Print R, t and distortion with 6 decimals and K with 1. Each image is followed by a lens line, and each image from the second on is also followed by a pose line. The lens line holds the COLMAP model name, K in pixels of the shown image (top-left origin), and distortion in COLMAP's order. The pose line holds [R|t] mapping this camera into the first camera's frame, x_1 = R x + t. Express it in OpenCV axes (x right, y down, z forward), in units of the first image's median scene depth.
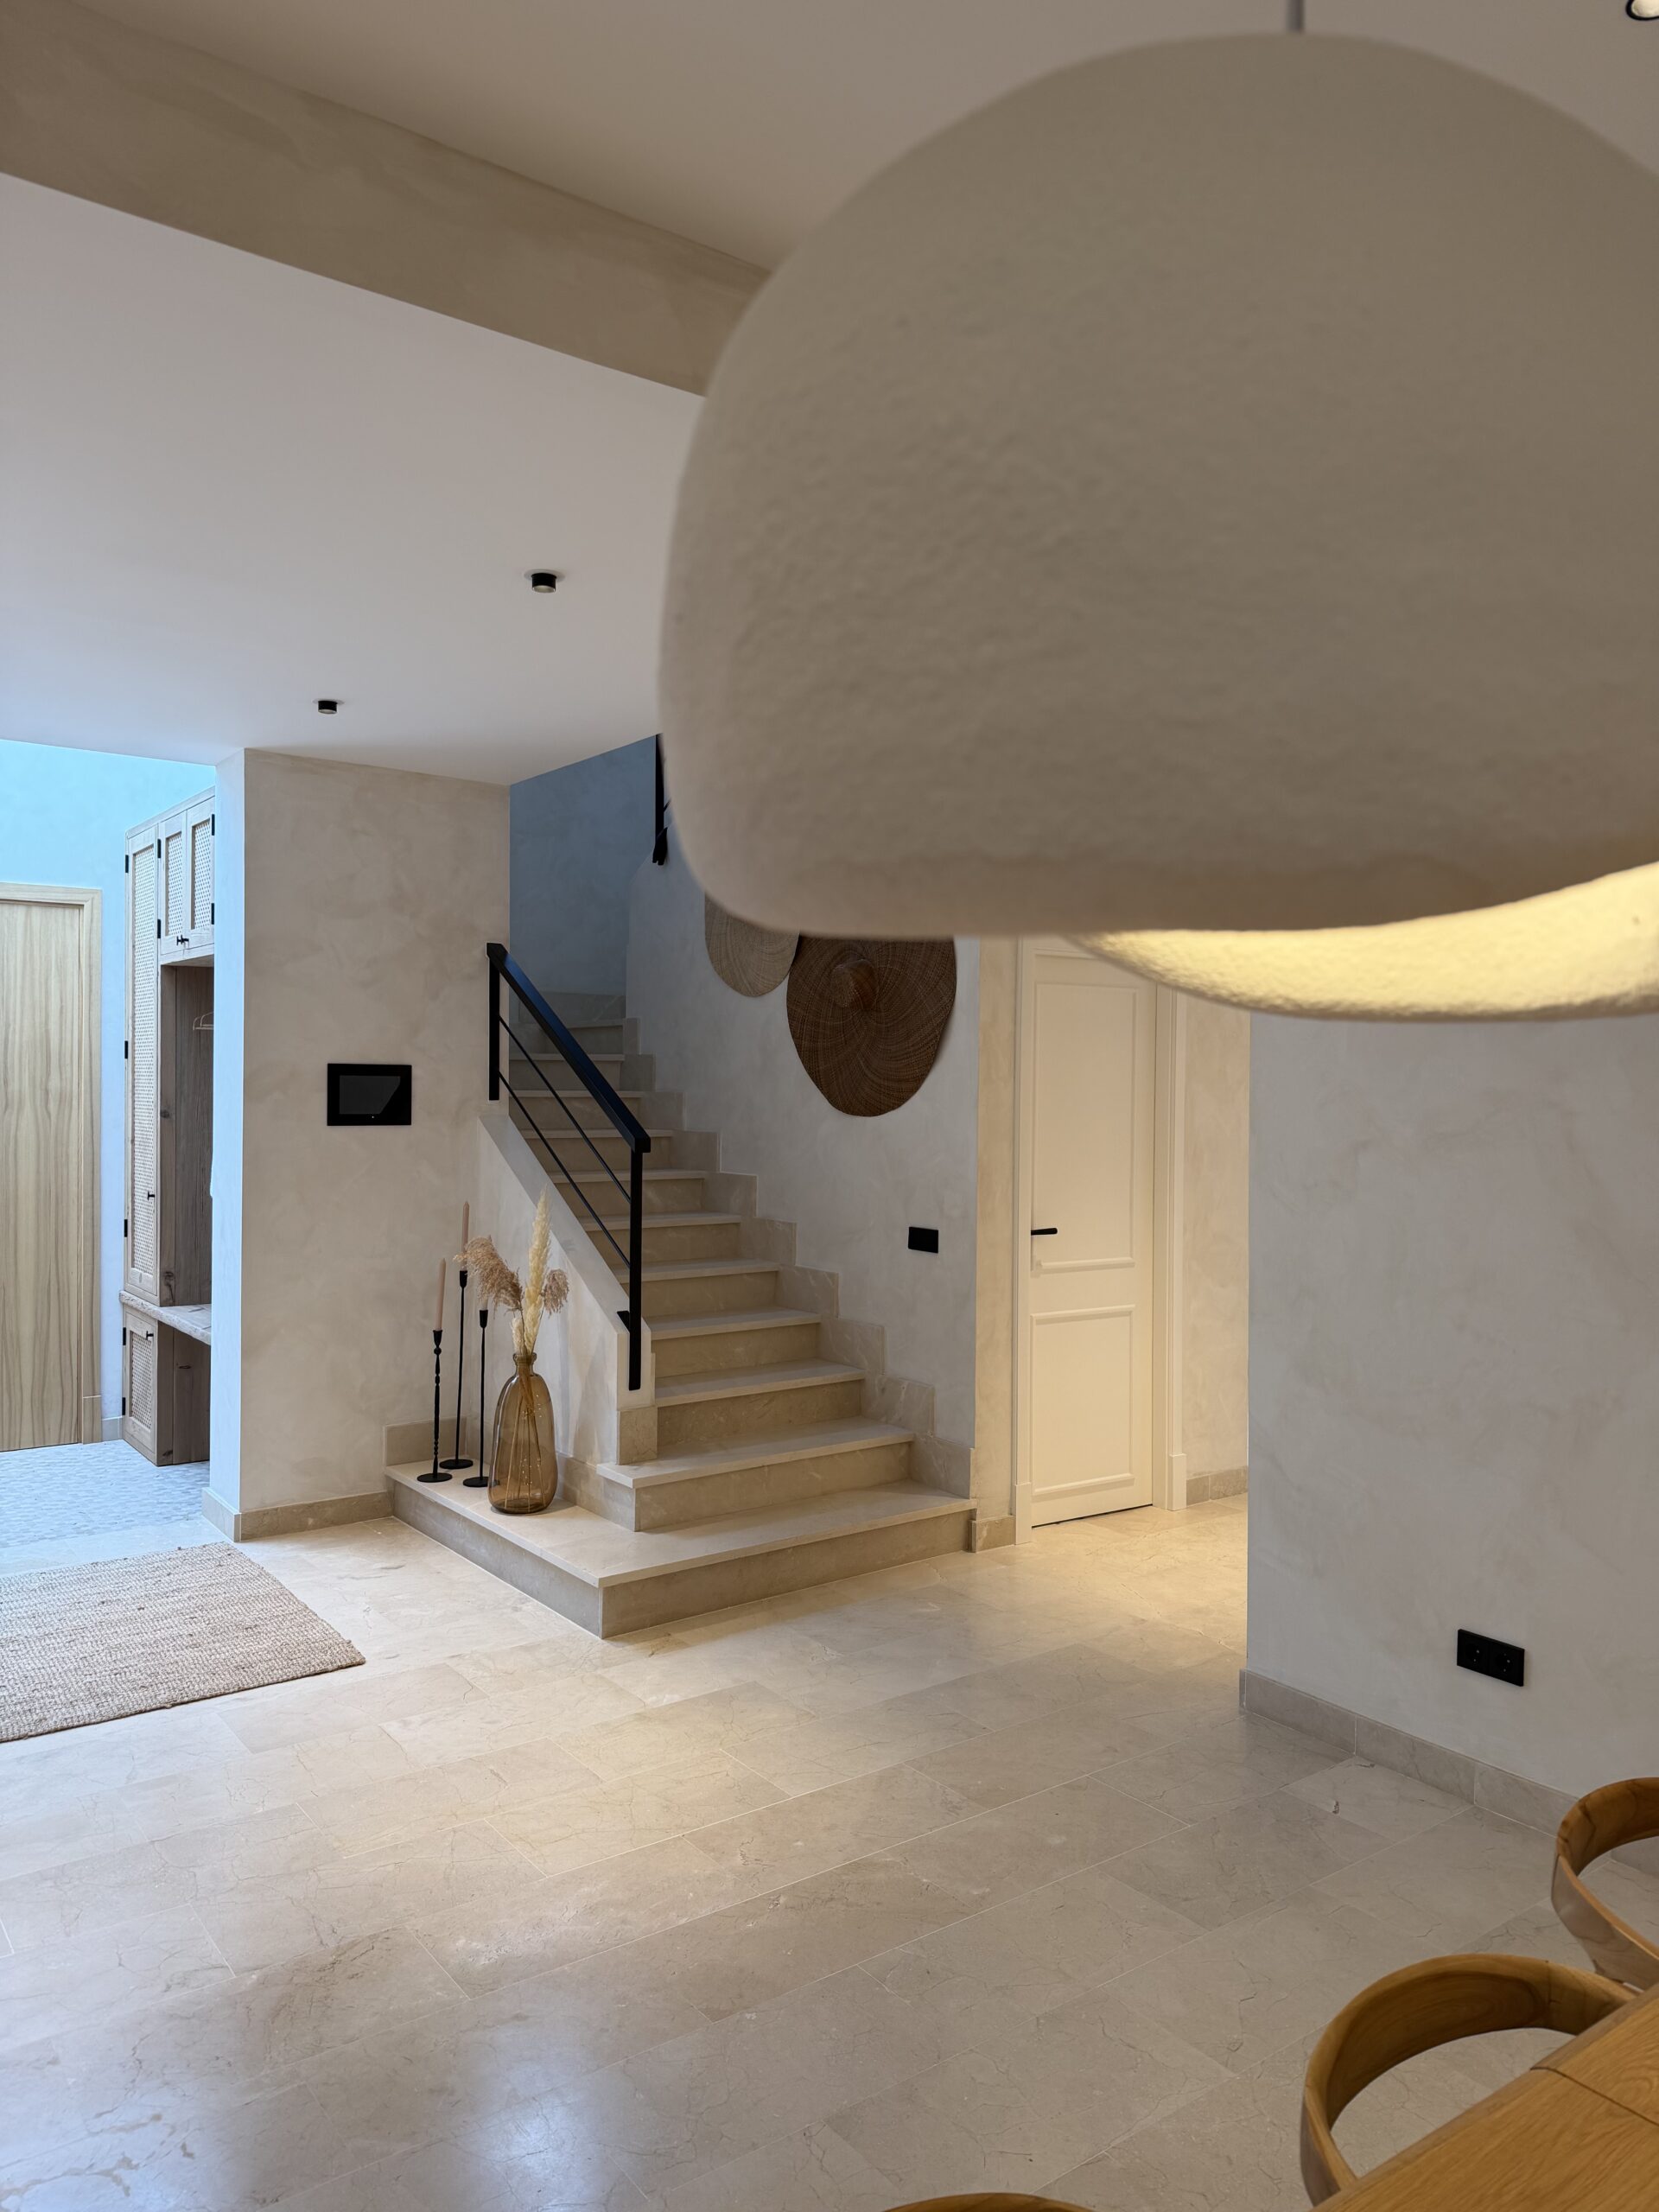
lens RADIAL K [[1530.8, 0, 841.1], [0, 1530.8, 1095.1], [0, 0, 1]] dist [0.023045, -0.008703]
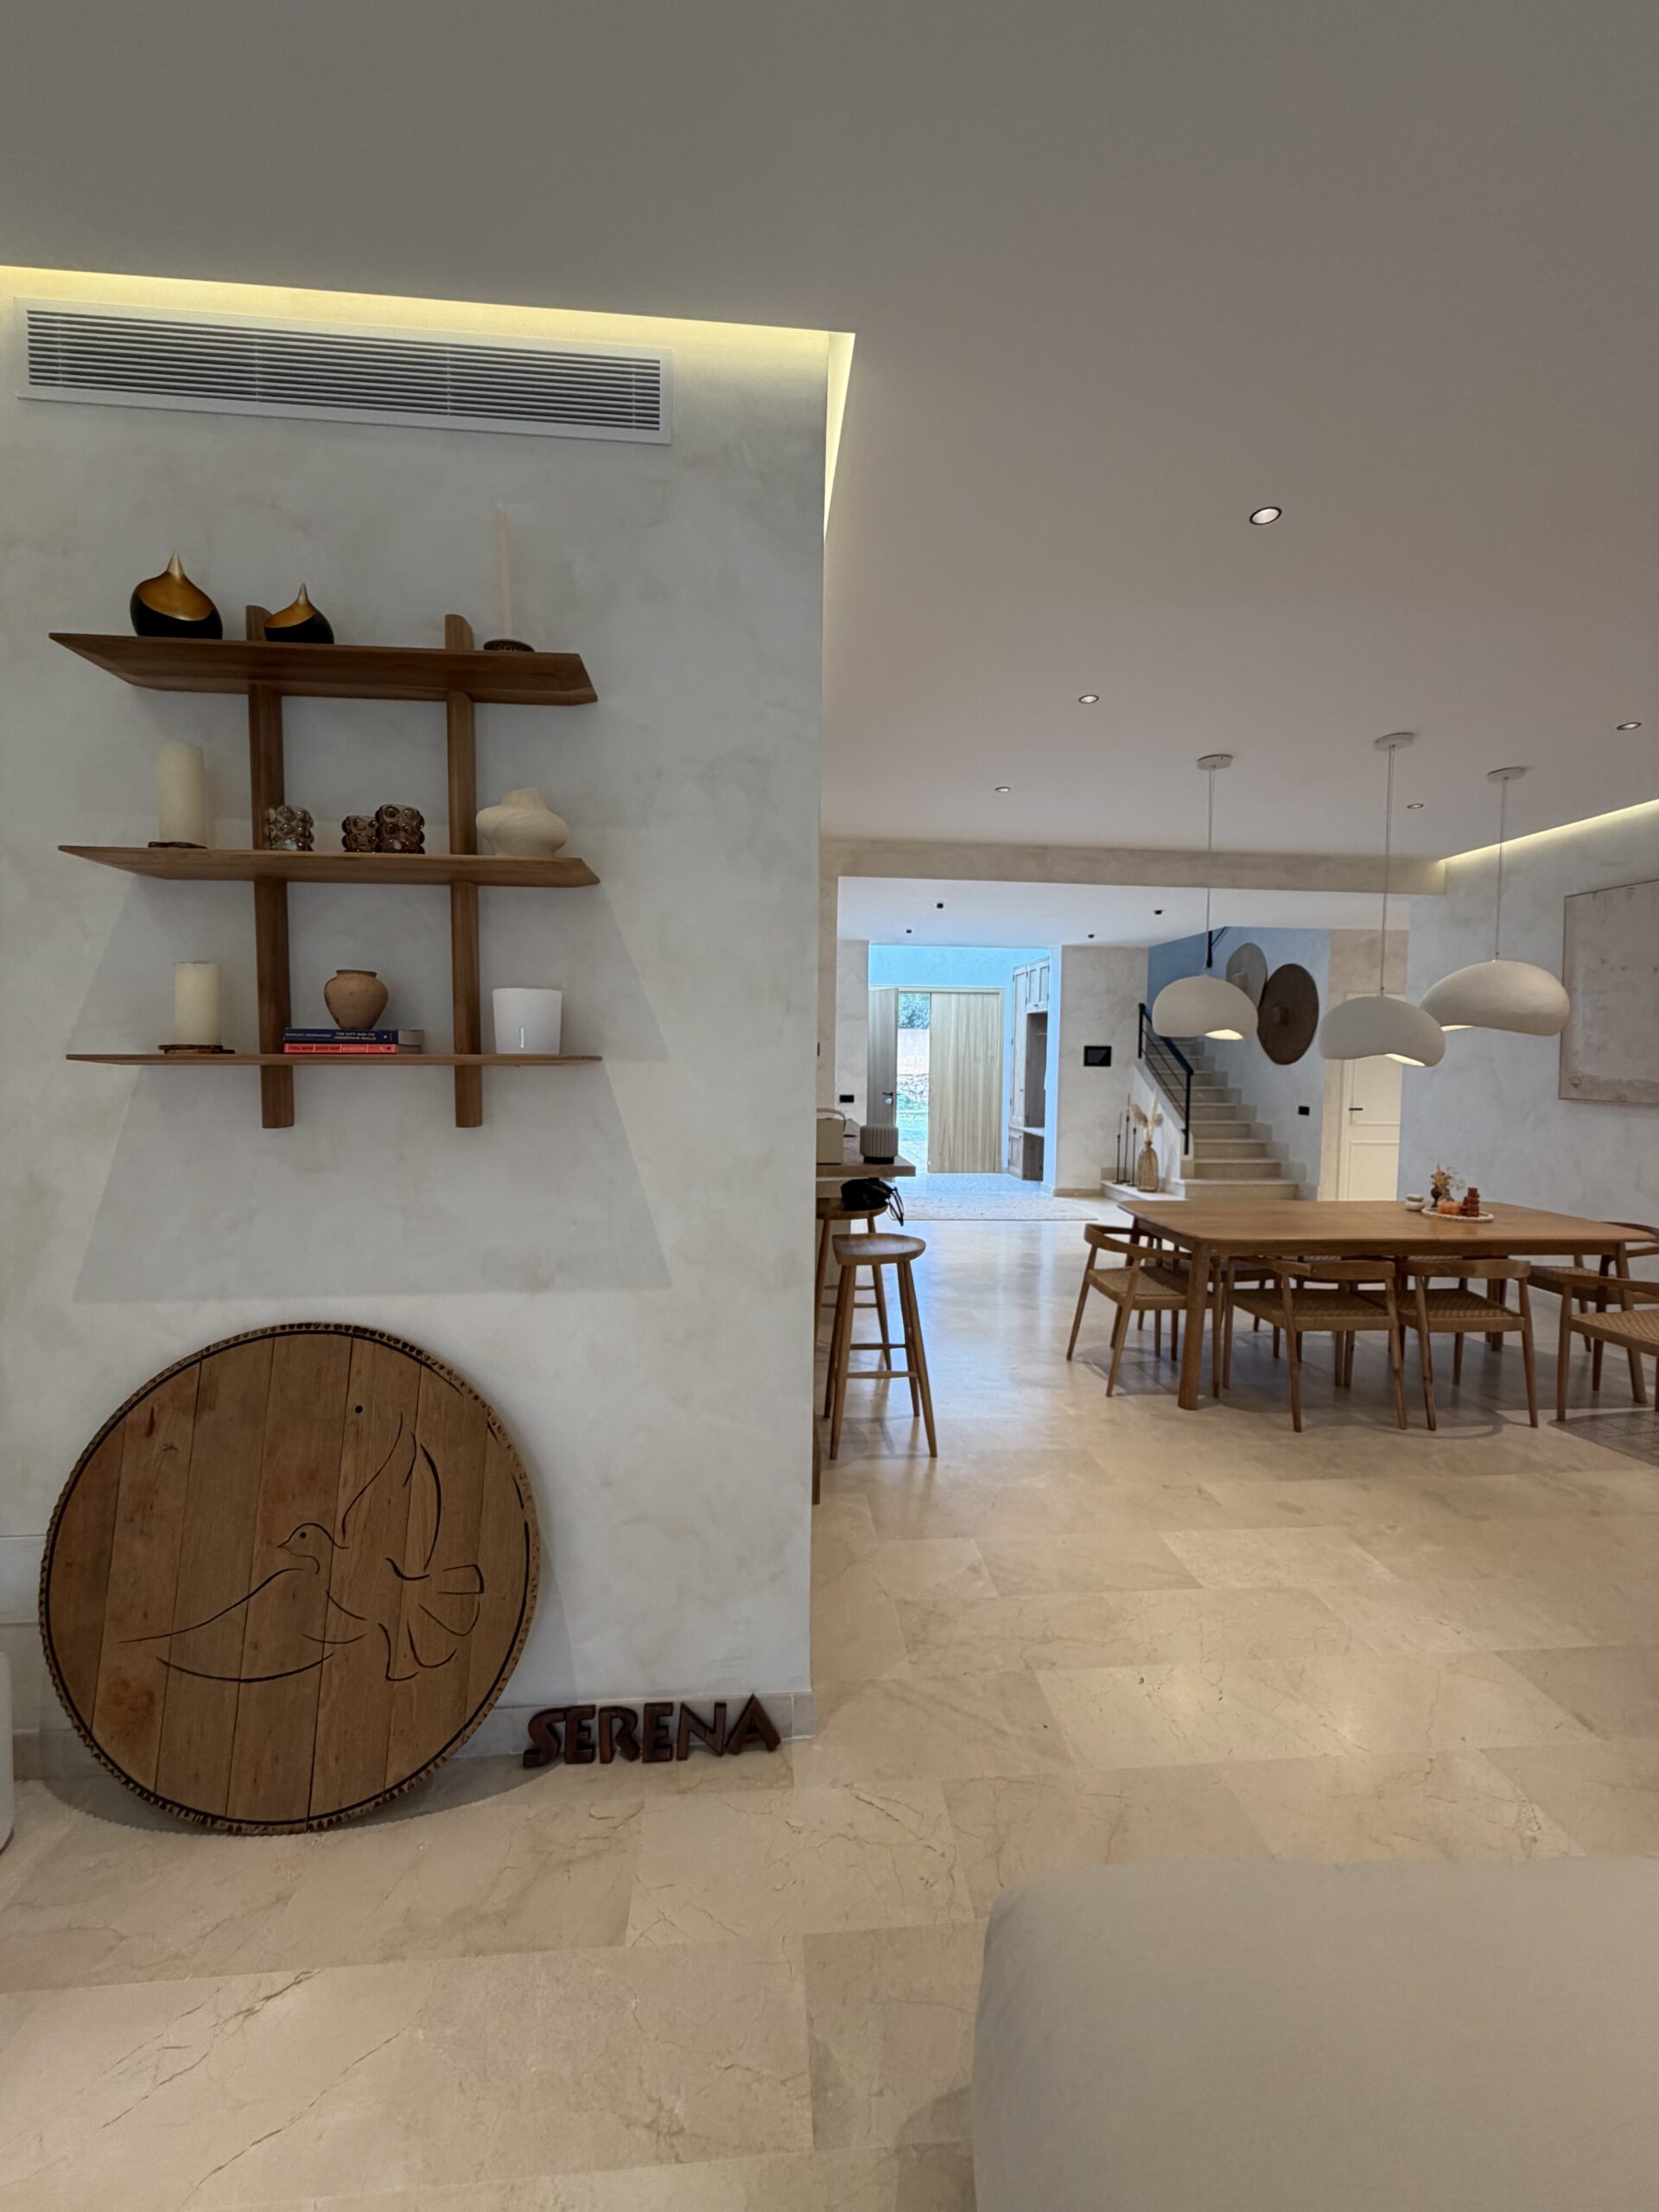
lens RADIAL K [[886.5, 0, 849.1], [0, 886.5, 1103.7], [0, 0, 1]] dist [0.002767, 0.000058]
pose [[0.857247, 0.029089, -0.514083, 0.169249], [-0.006675, 0.998947, 0.045395, 0.016848], [0.514862, -0.035483, 0.856538, -0.733538]]
